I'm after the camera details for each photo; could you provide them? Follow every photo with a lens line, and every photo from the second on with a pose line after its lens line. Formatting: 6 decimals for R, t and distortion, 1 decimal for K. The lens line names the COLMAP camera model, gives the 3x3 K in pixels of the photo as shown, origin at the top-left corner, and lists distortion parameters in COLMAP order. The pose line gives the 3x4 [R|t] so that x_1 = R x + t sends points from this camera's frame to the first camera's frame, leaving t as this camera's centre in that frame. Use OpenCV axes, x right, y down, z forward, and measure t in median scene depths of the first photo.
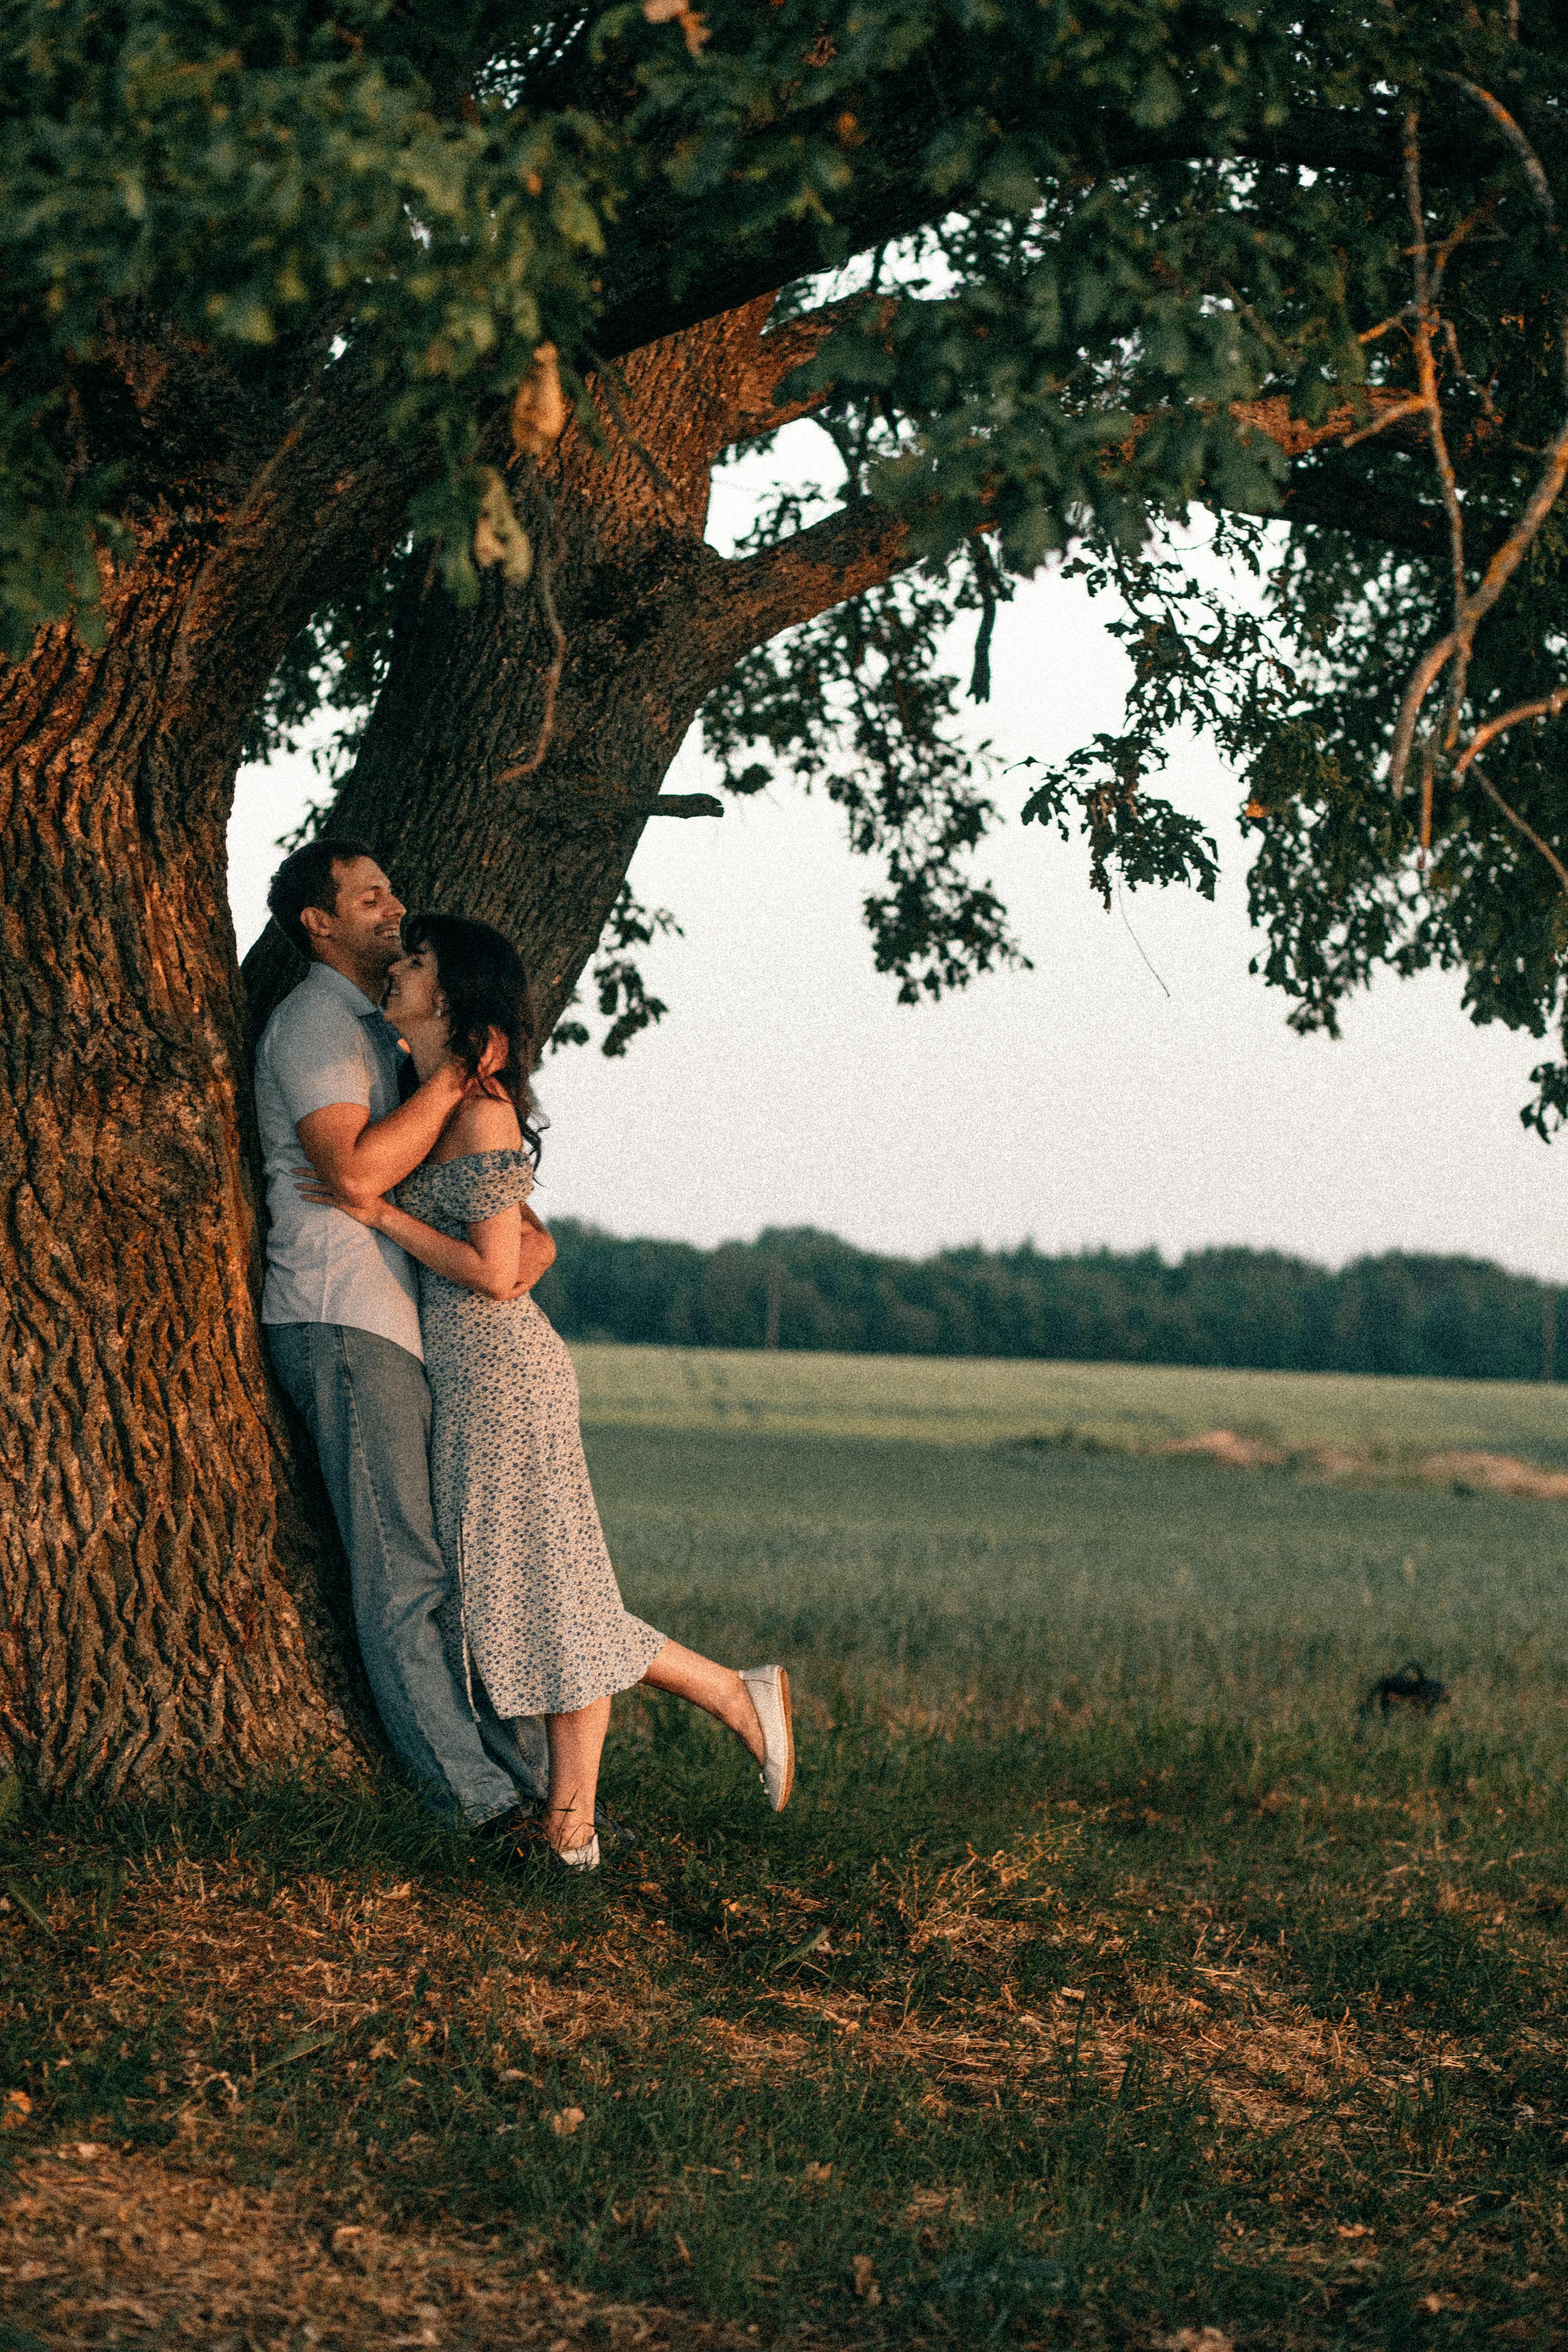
lens RADIAL K [[5366.8, 0, 769.3], [0, 5366.8, 1157.2], [0, 0, 1]] dist [-0.173896, 0.000000]
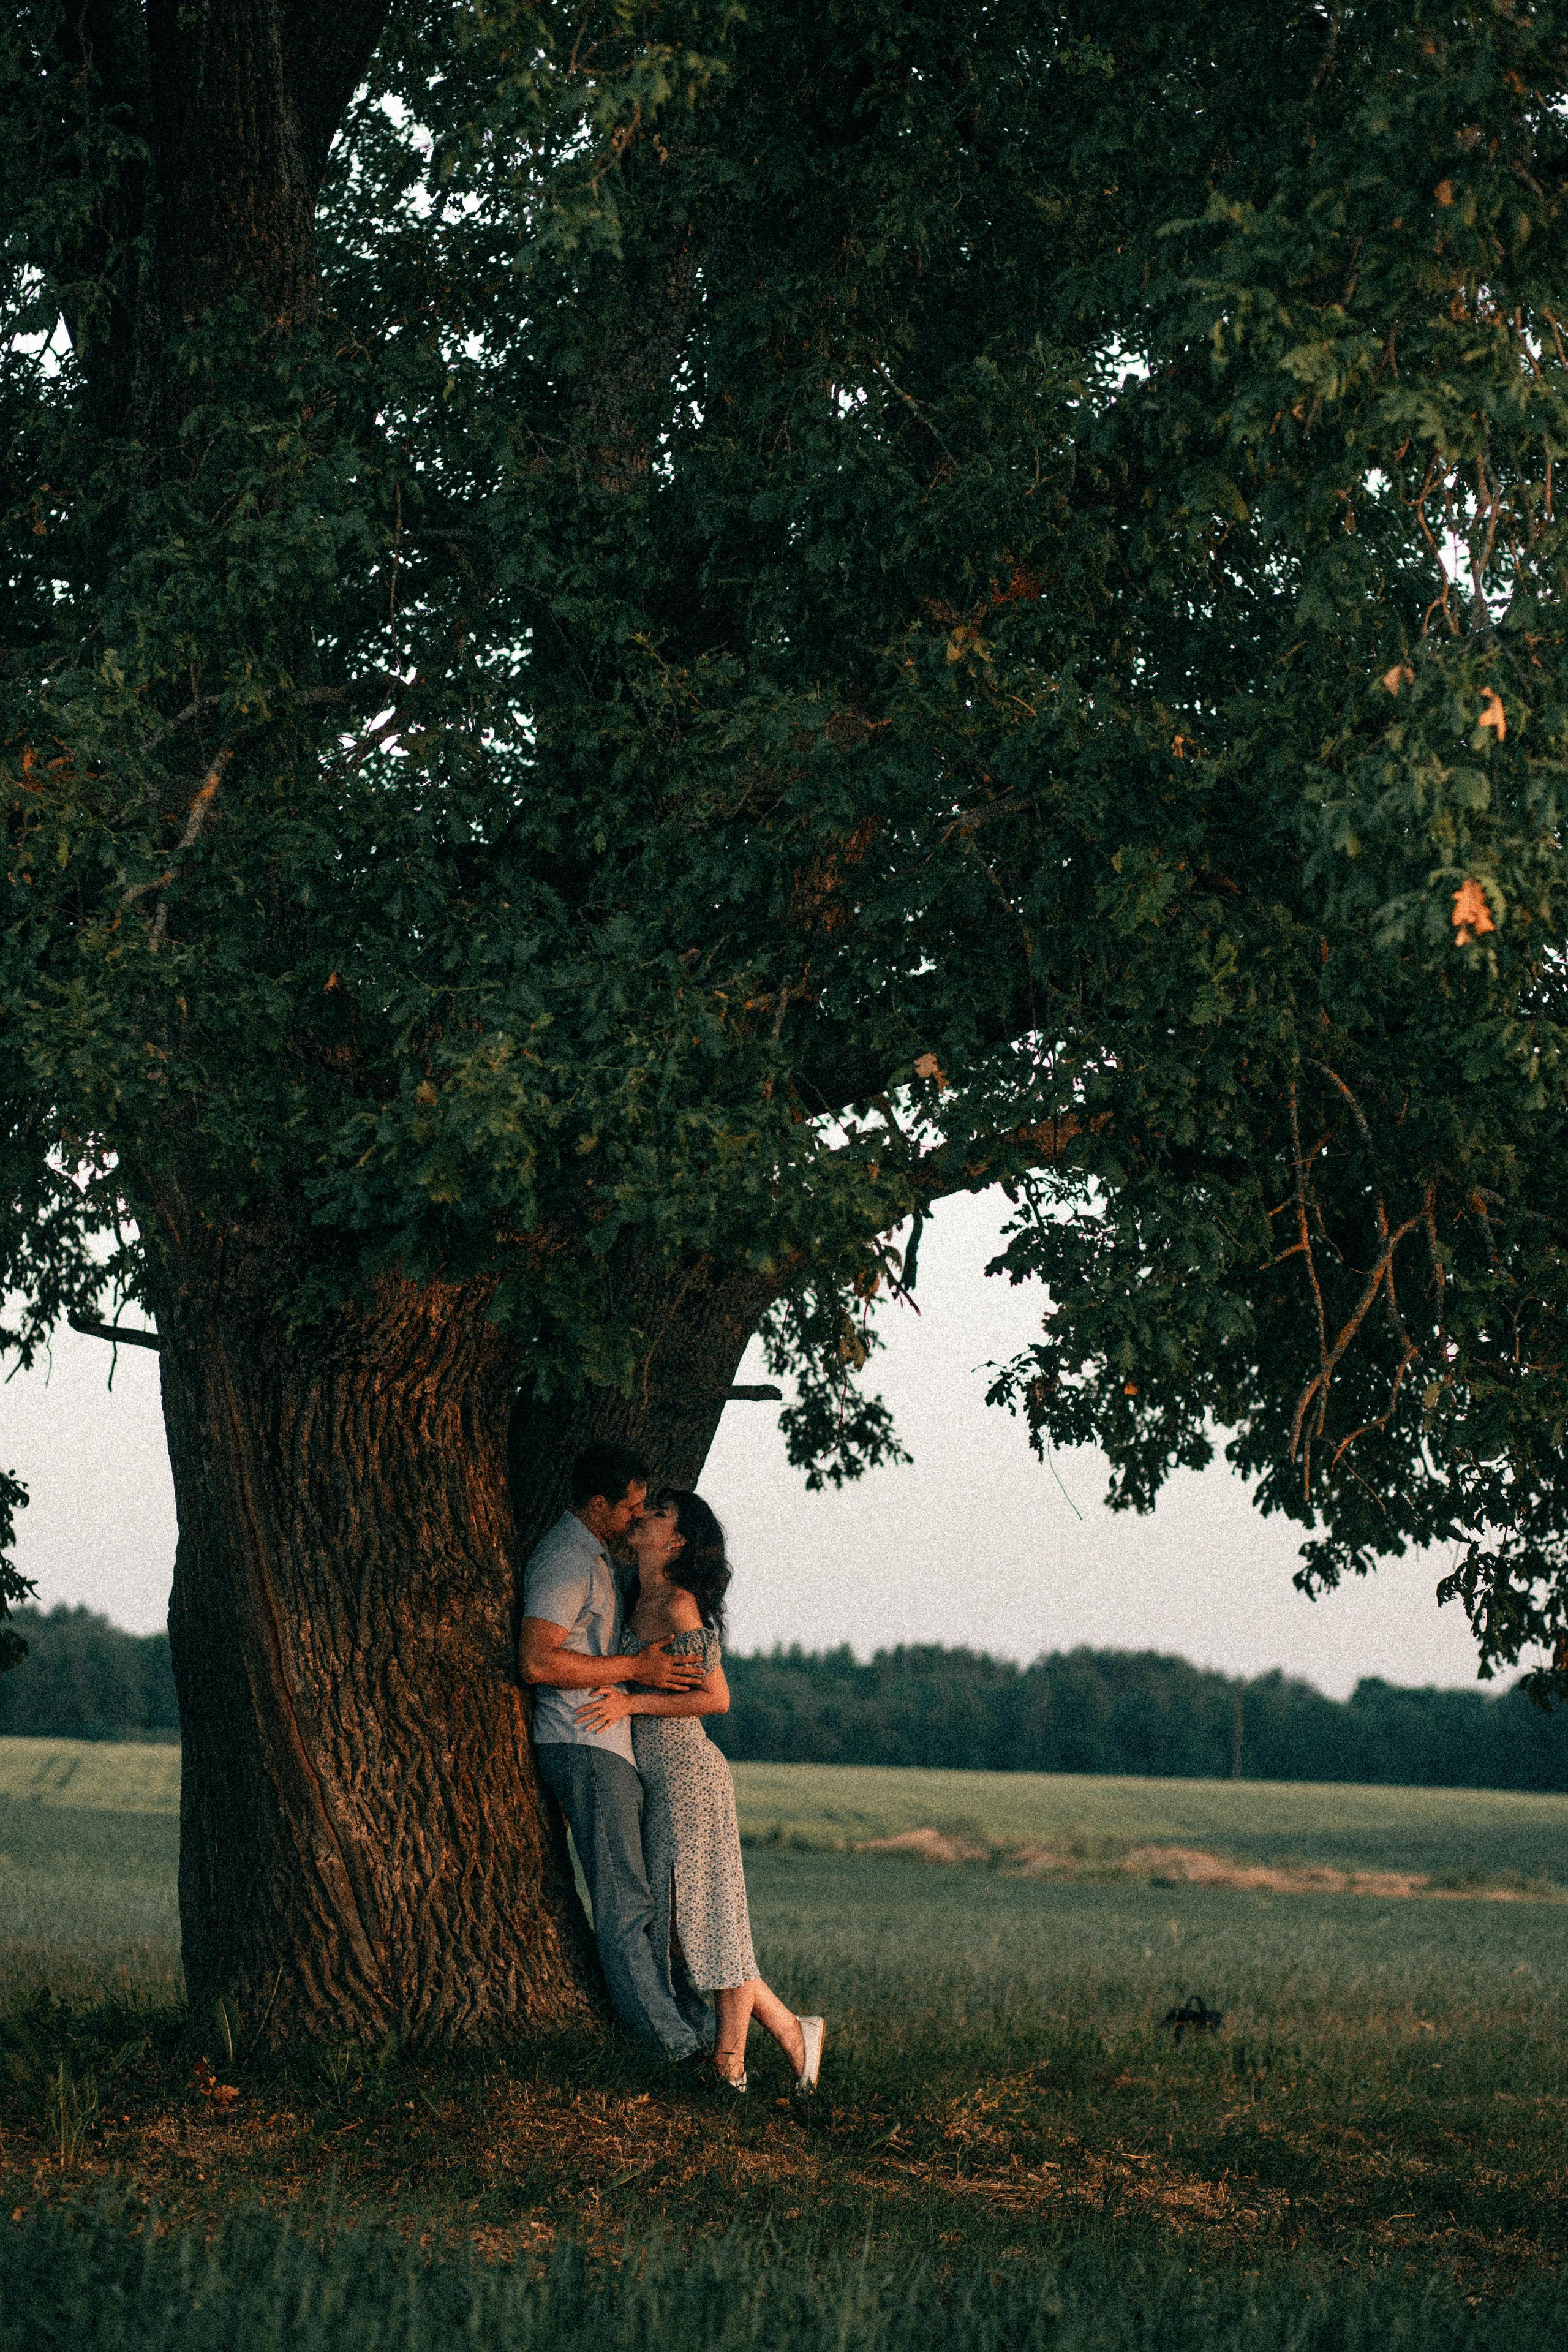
lens RADIAL K [[5366.8, 0, 798.1], [0, 5366.8, 1186.5], [0, 0, 1]] dist [-0.173896, 0.000000]
pose [[0.997940, -0.001843, 0.064131, -0.117837], [0.006265, 0.997609, -0.068822, -0.023546], [-0.063851, 0.069082, 0.995566, -0.580312]]
